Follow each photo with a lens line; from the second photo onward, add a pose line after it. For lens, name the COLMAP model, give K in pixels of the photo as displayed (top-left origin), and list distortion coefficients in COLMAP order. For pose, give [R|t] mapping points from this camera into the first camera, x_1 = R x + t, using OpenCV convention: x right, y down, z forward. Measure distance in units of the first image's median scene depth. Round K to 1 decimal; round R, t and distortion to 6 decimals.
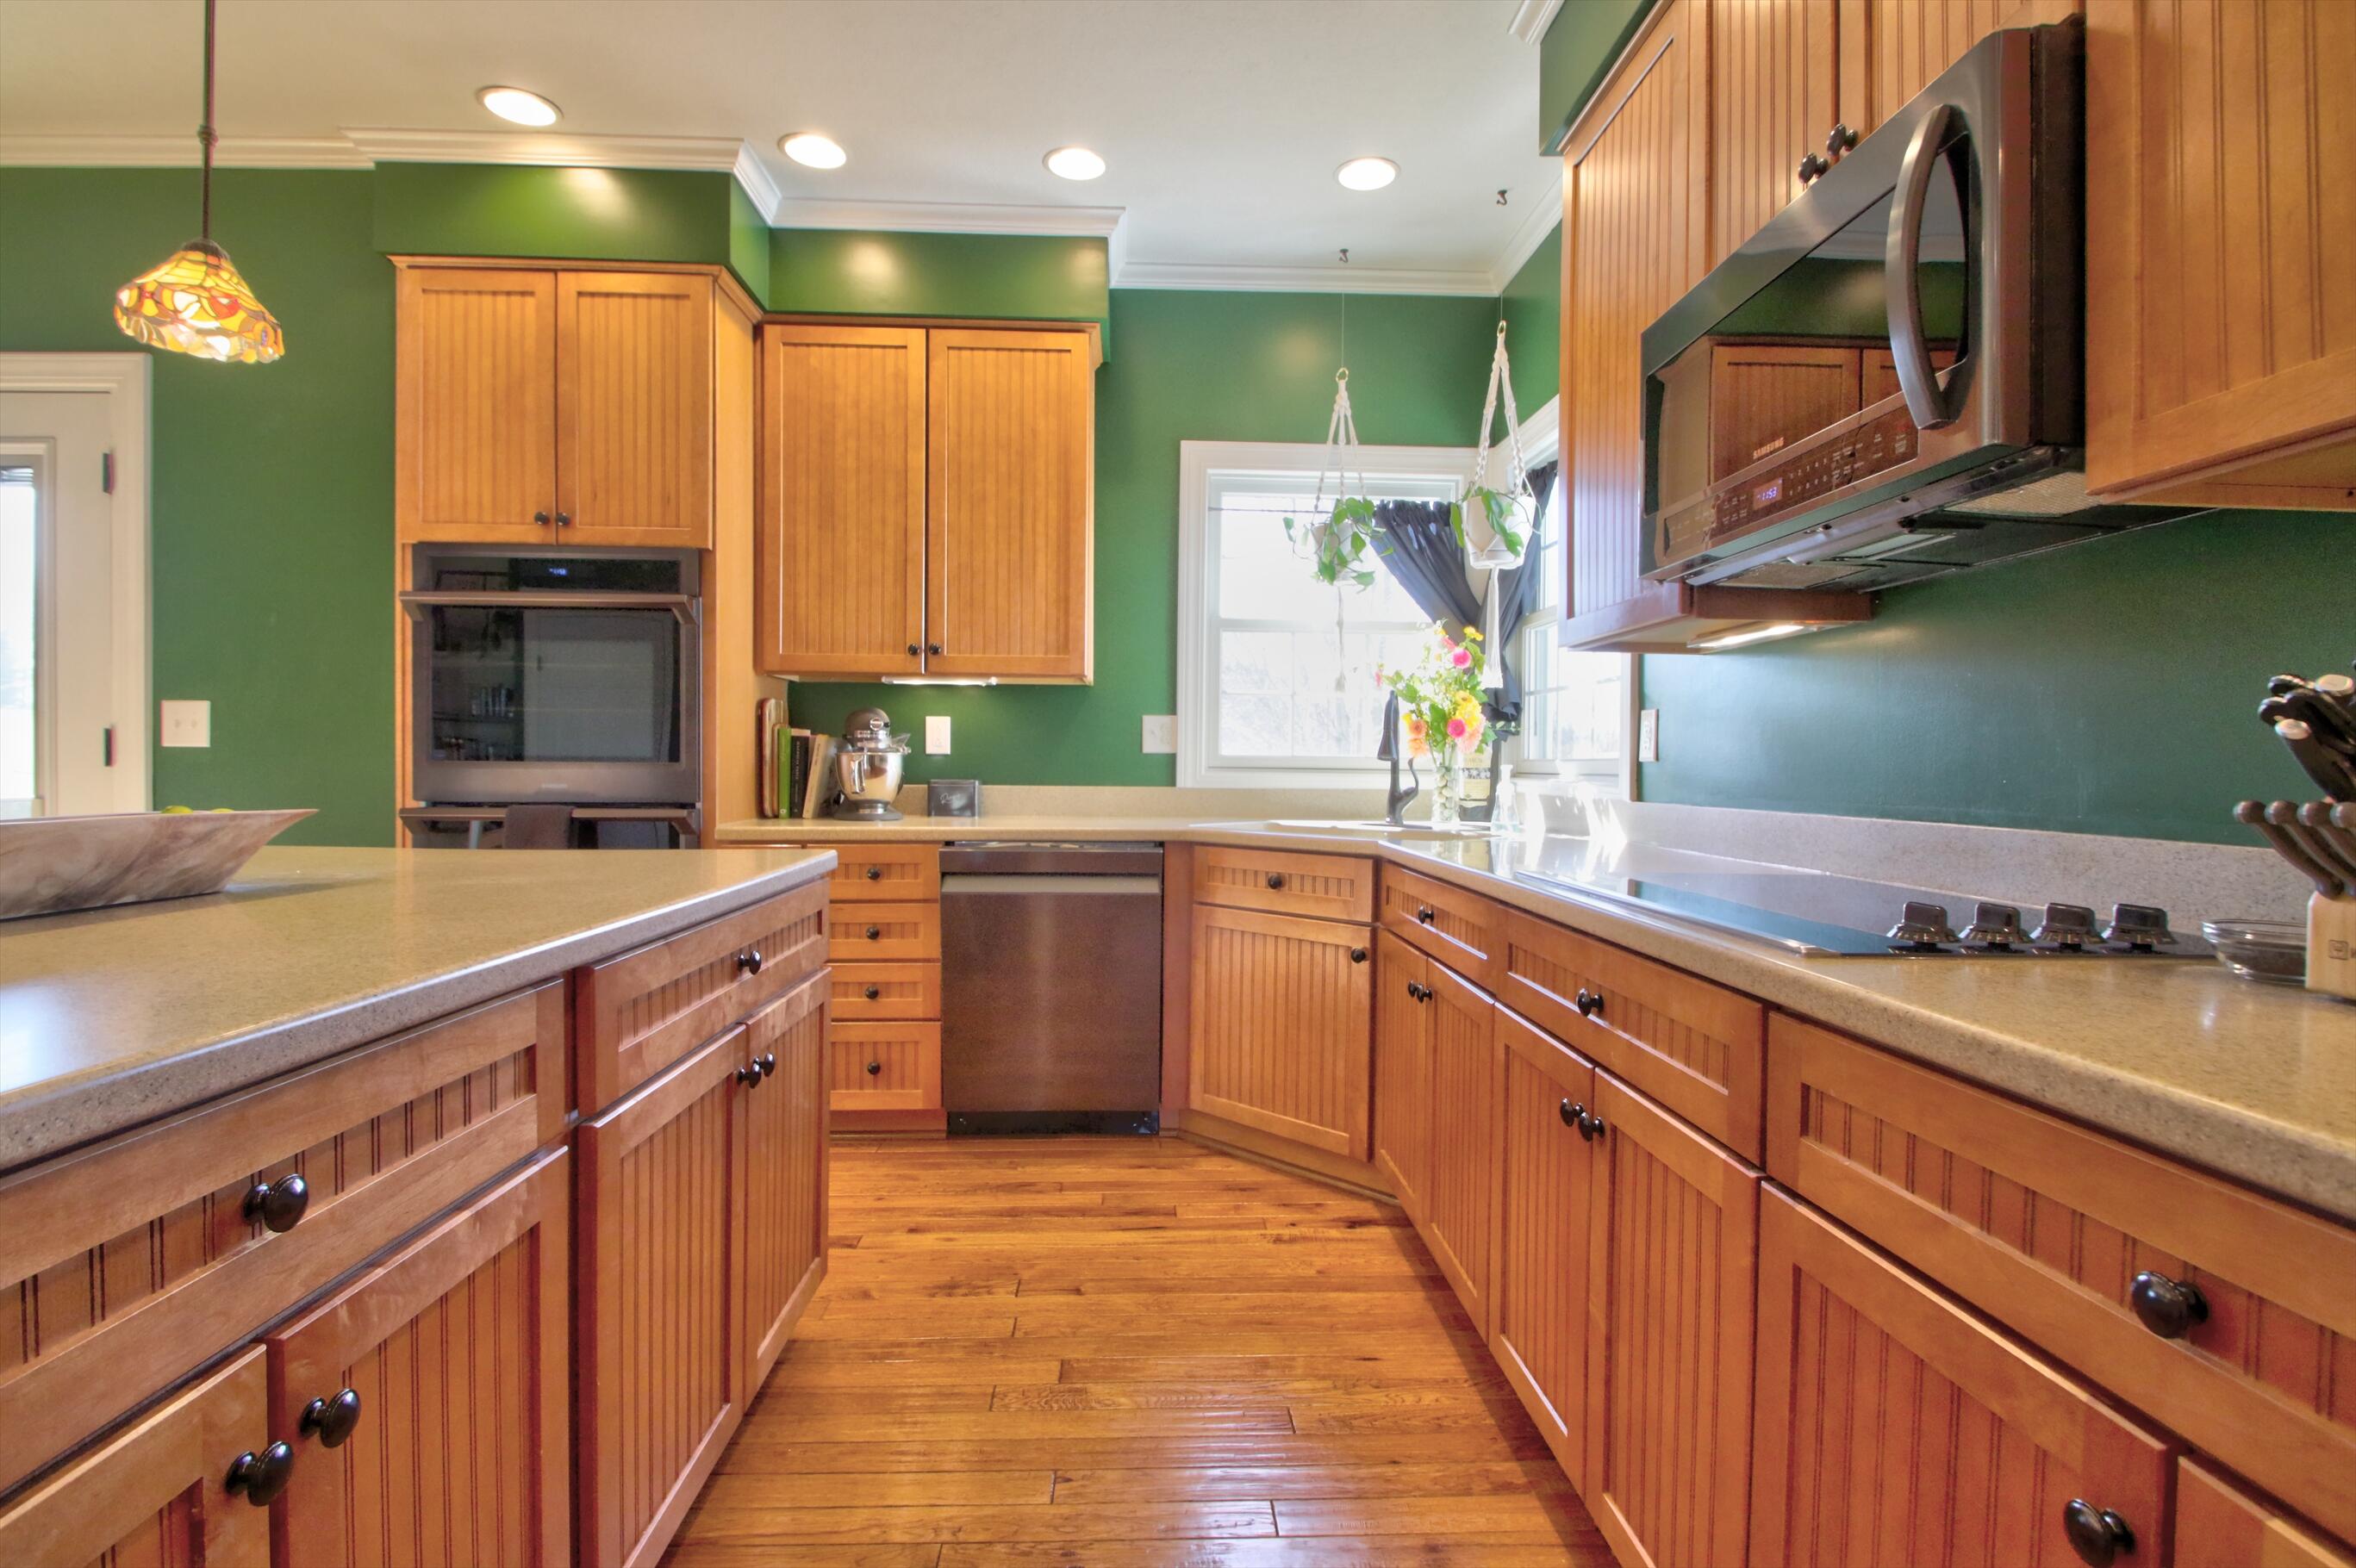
lens RADIAL K [[1087.9, 0, 1182.2], [0, 1087.9, 782.8], [0, 0, 1]] dist [0.008335, -0.013429]
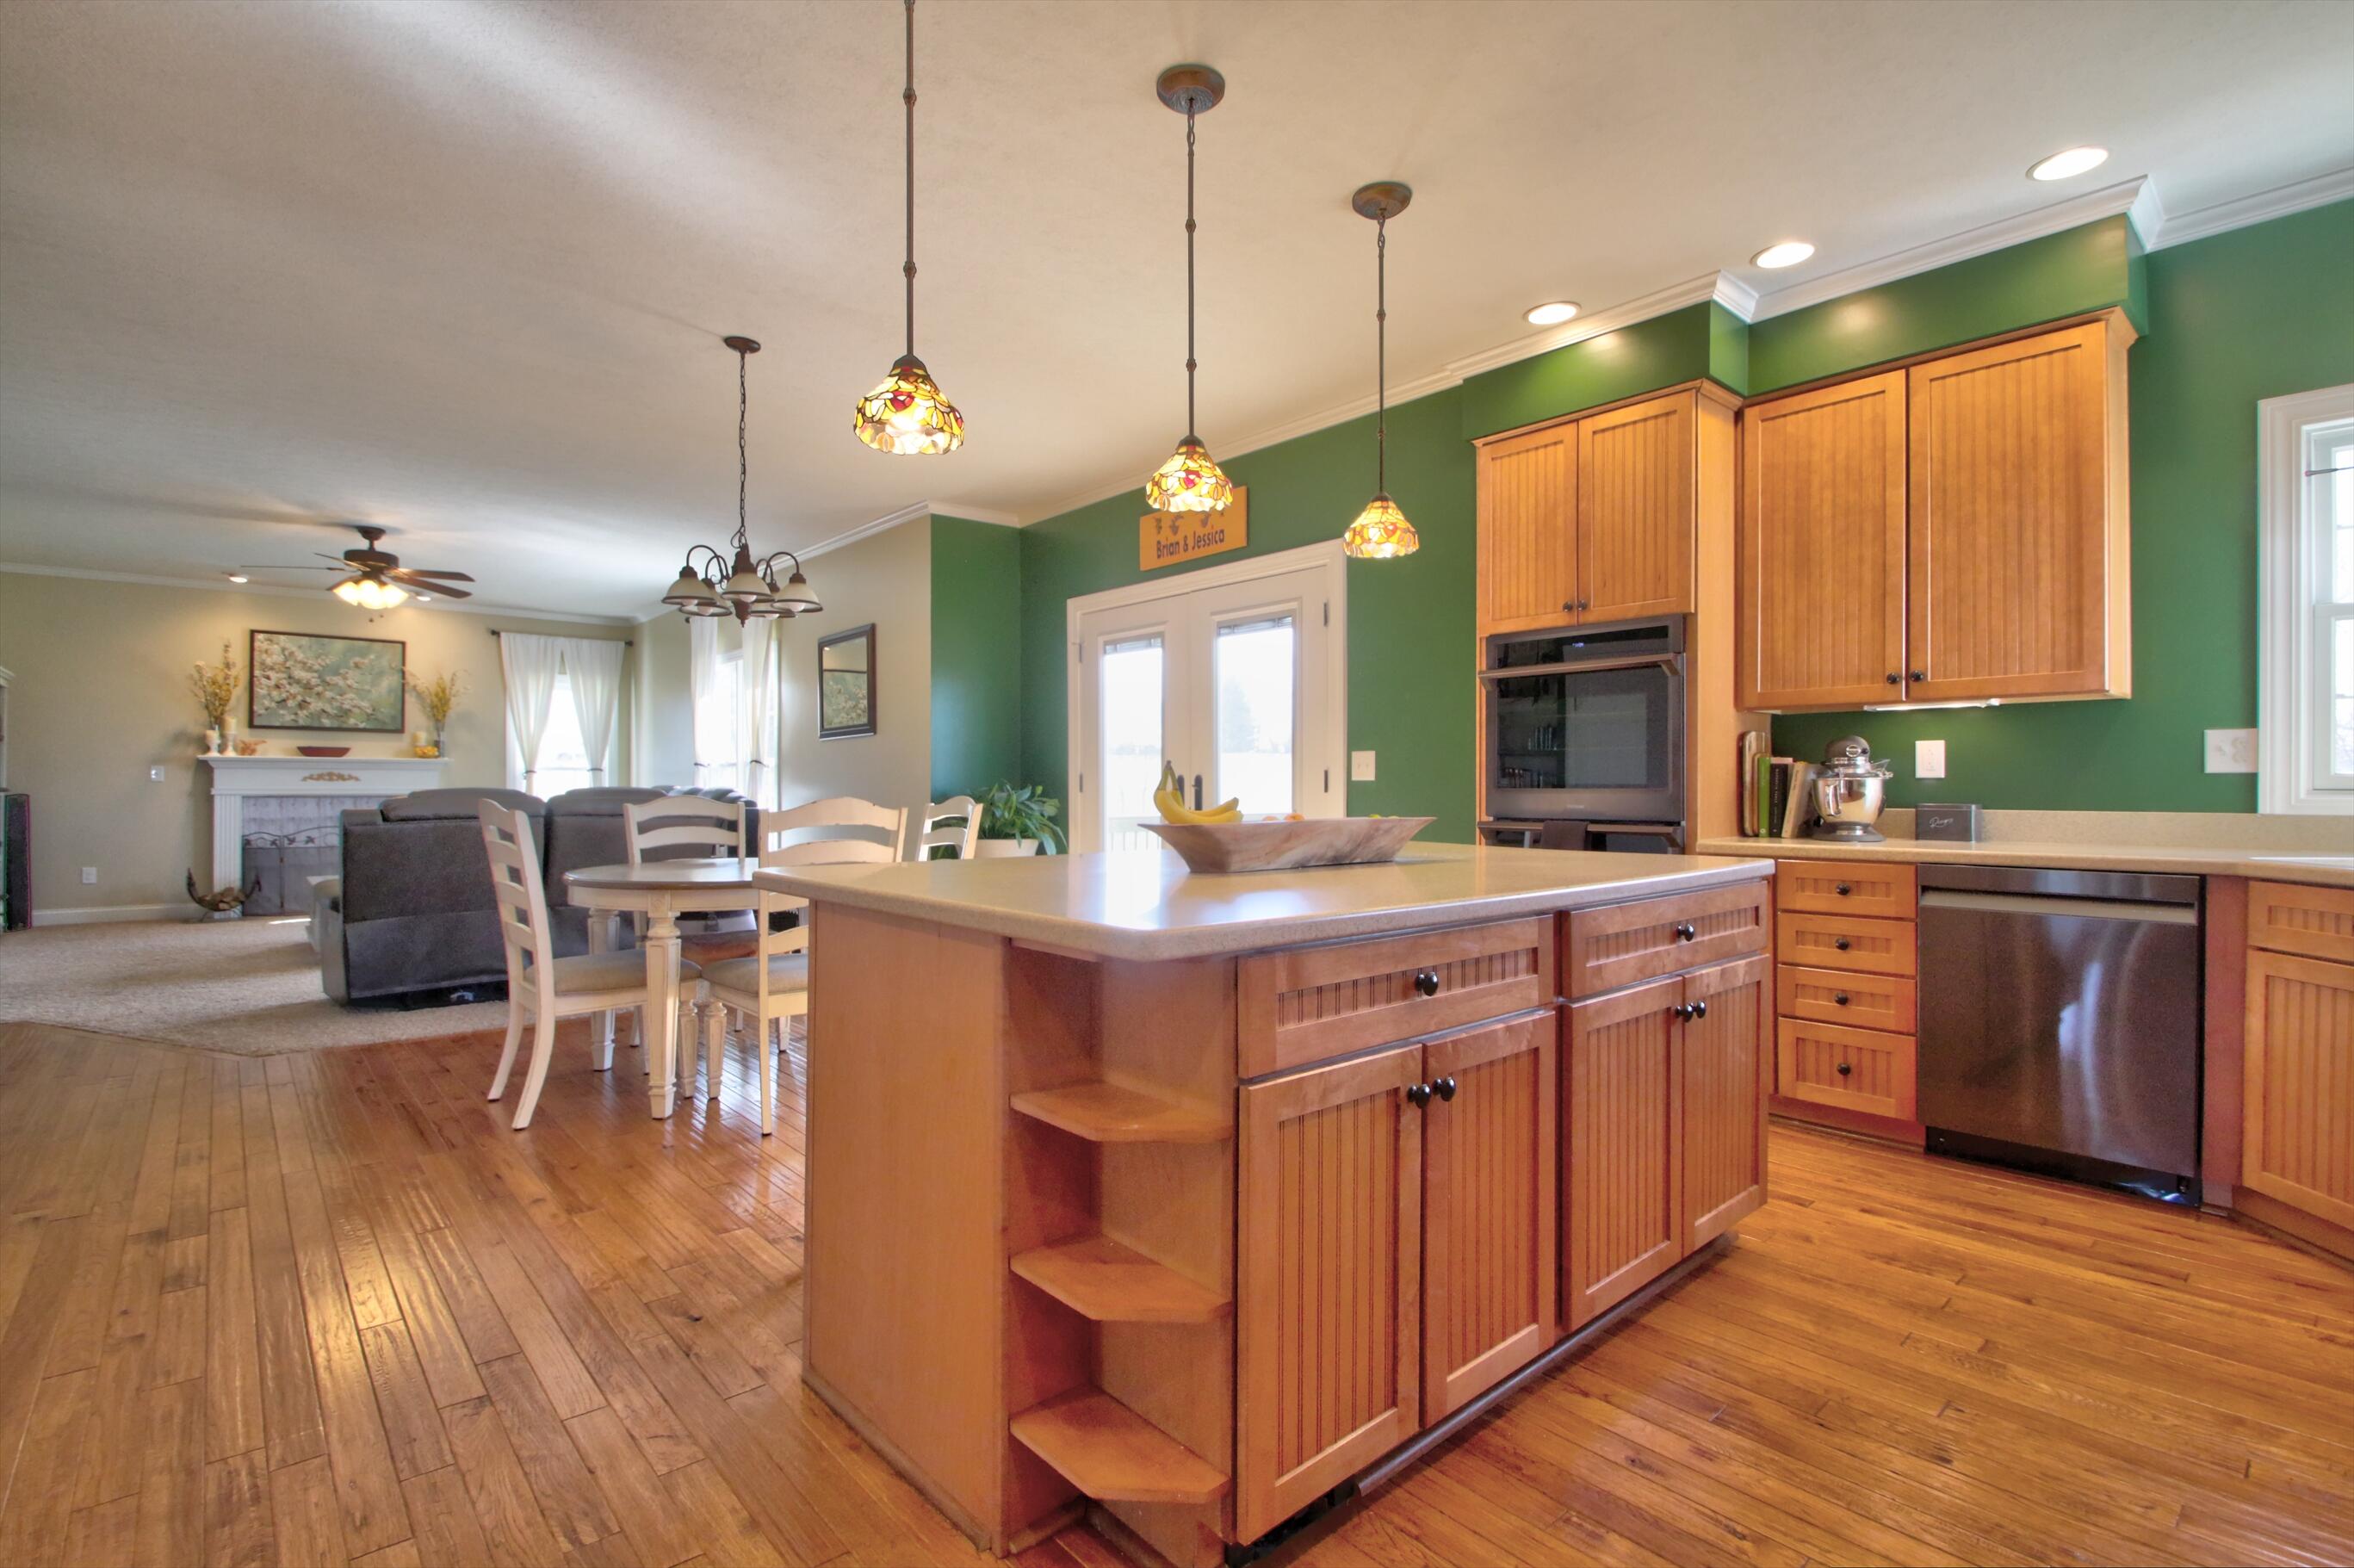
lens RADIAL K [[1087.2, 0, 1184.8], [0, 1087.2, 788.4], [0, 0, 1]] dist [0.008335, -0.013429]
pose [[0.630436, -0.006218, -0.776216, 0.151642], [-0.006939, 0.999883, -0.013646, 0.002058], [0.776210, 0.013989, 0.630319, -0.204919]]
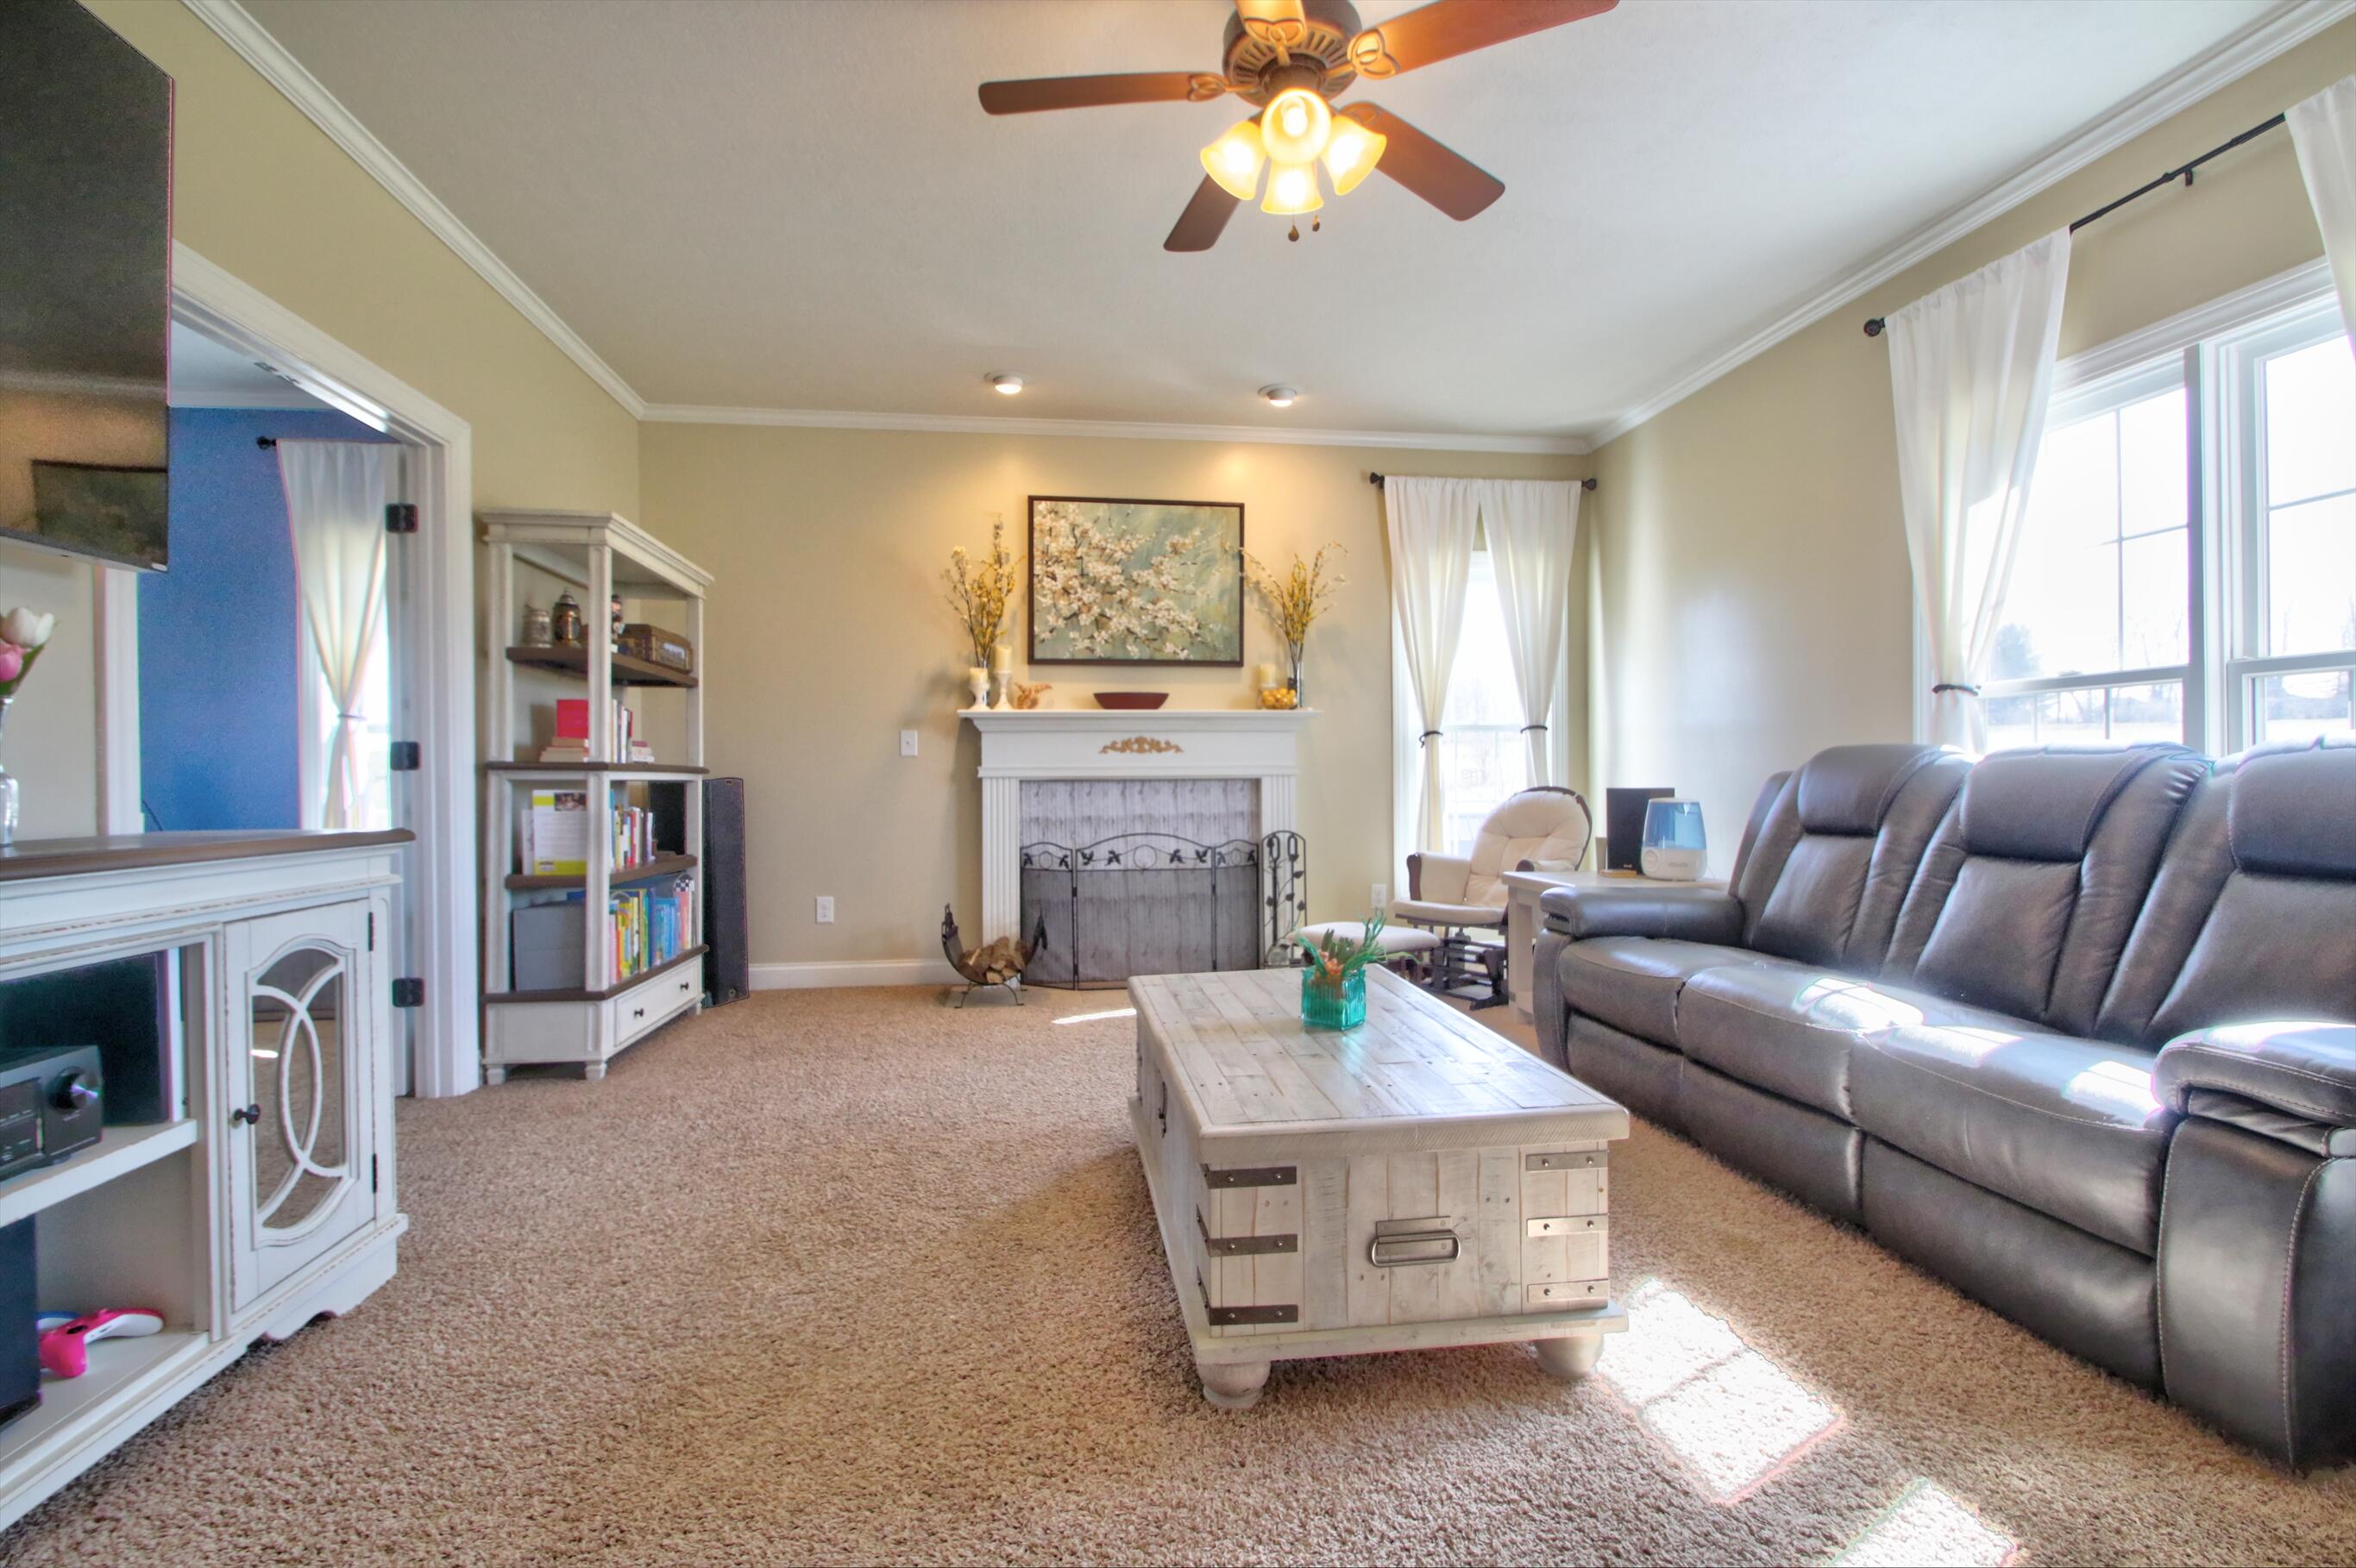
lens RADIAL K [[1079.1, 0, 1195.0], [0, 1079.1, 778.3], [0, 0, 1]] dist [0.004165, -0.000500]
pose [[0.108243, -0.003698, -0.994118, -2.107336], [-0.005908, 0.999973, -0.004363, 0.004307], [0.994107, 0.006345, 0.108218, -0.244292]]
